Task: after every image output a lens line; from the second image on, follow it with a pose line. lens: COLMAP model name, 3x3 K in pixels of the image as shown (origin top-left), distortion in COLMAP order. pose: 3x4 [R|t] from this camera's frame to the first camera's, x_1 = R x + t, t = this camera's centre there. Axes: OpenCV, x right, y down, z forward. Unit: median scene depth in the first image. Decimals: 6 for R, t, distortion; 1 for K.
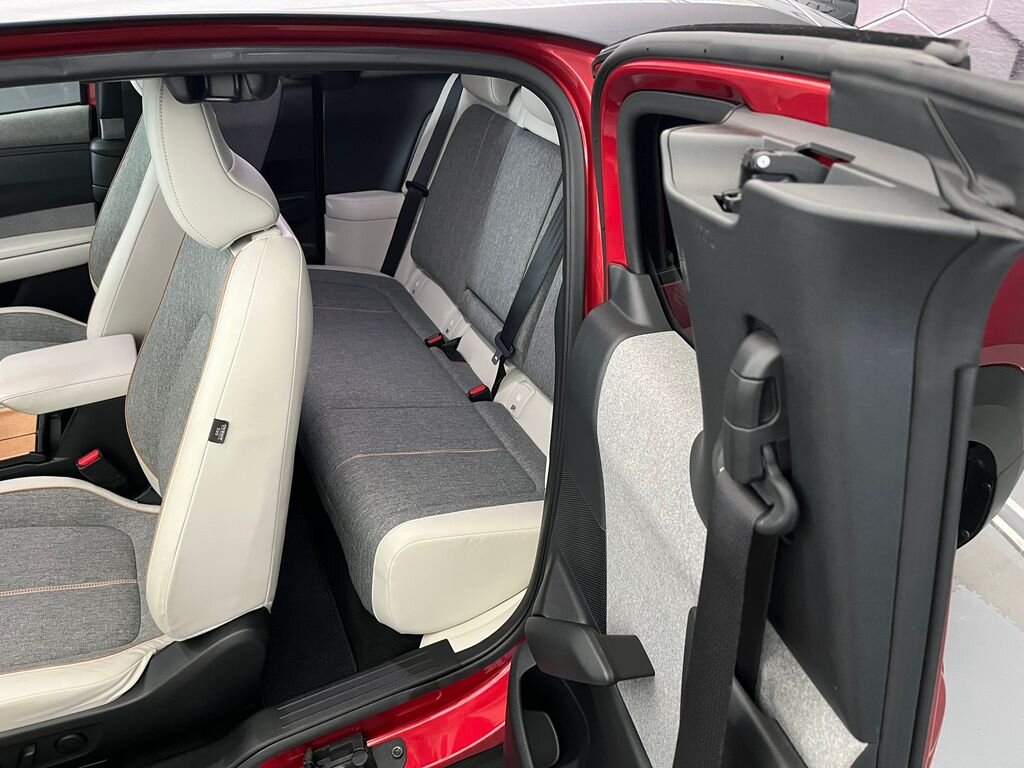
lens RADIAL K [[778.1, 0, 512.0], [0, 778.1, 384.0], [0, 0, 1]] dist [0.071123, -0.090822]
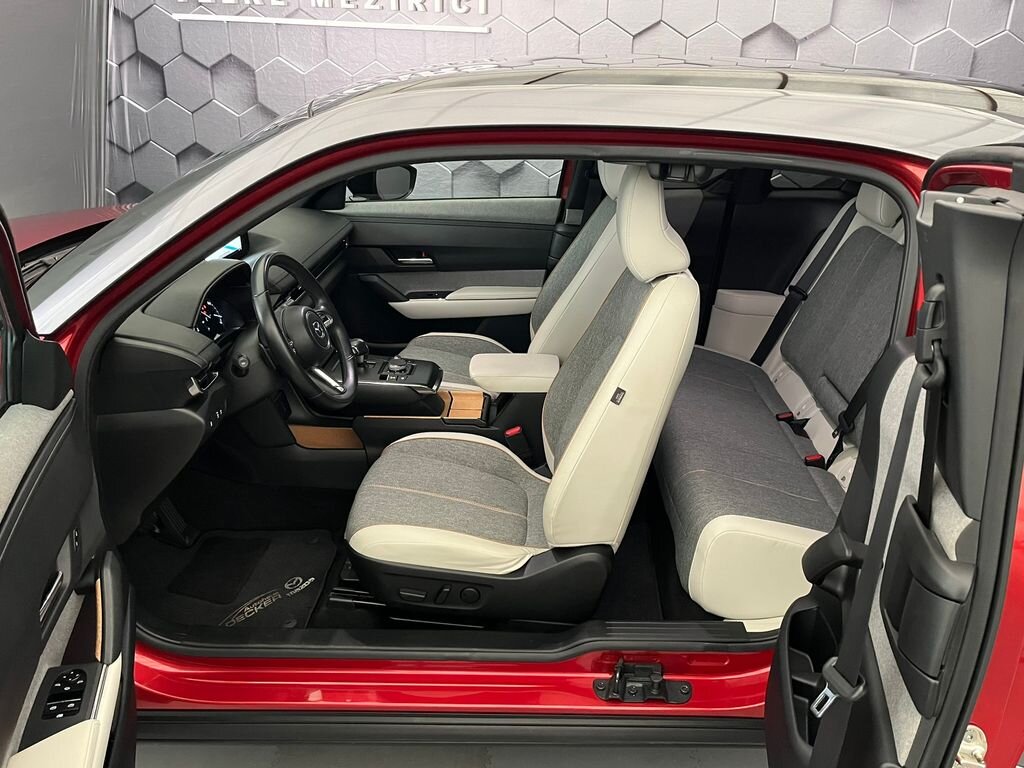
lens RADIAL K [[882.0, 0, 546.6], [0, 882.0, 411.4], [0, 0, 1]] dist [0.089209, -0.106081]
pose [[0.907421, 0.175980, -0.381601, 0.091180], [-0.236927, 0.964246, -0.118723, 0.202945], [0.347064, 0.198143, 0.916671, -0.360281]]
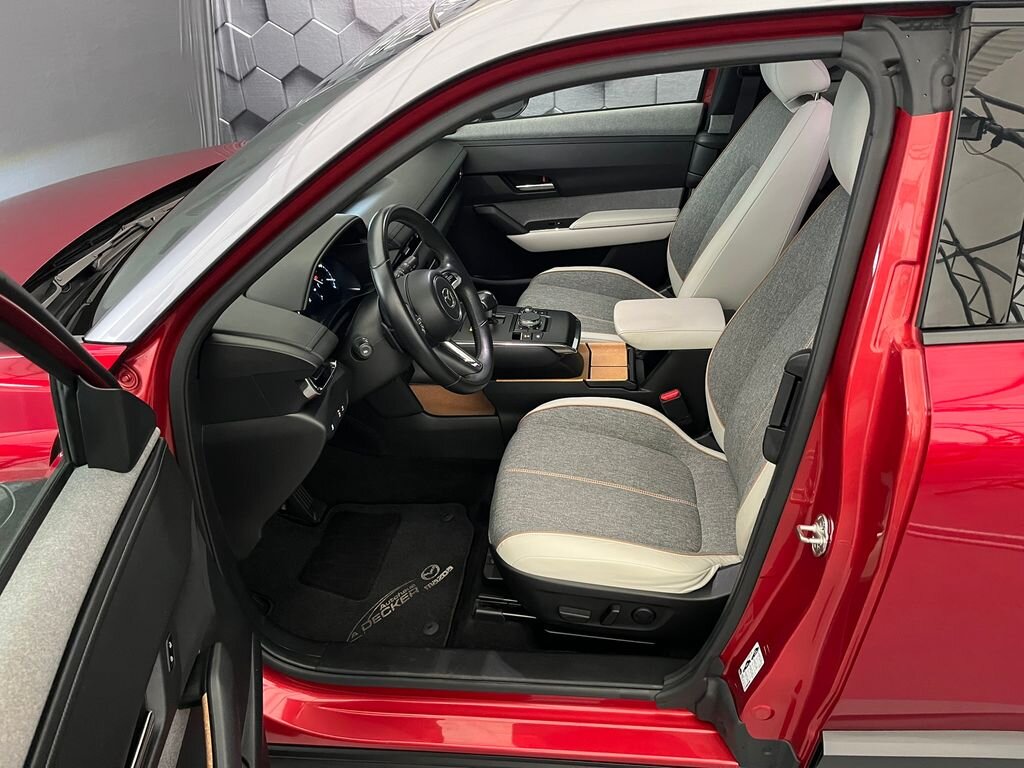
lens RADIAL K [[778.1, 0, 512.0], [0, 778.1, 384.0], [0, 0, 1]] dist [0.071123, -0.090822]
pose [[0.856450, 0.200550, -0.475681, -0.164596], [-0.214174, 0.976448, 0.026062, 0.086198], [0.469704, 0.079558, 0.879232, -0.120604]]
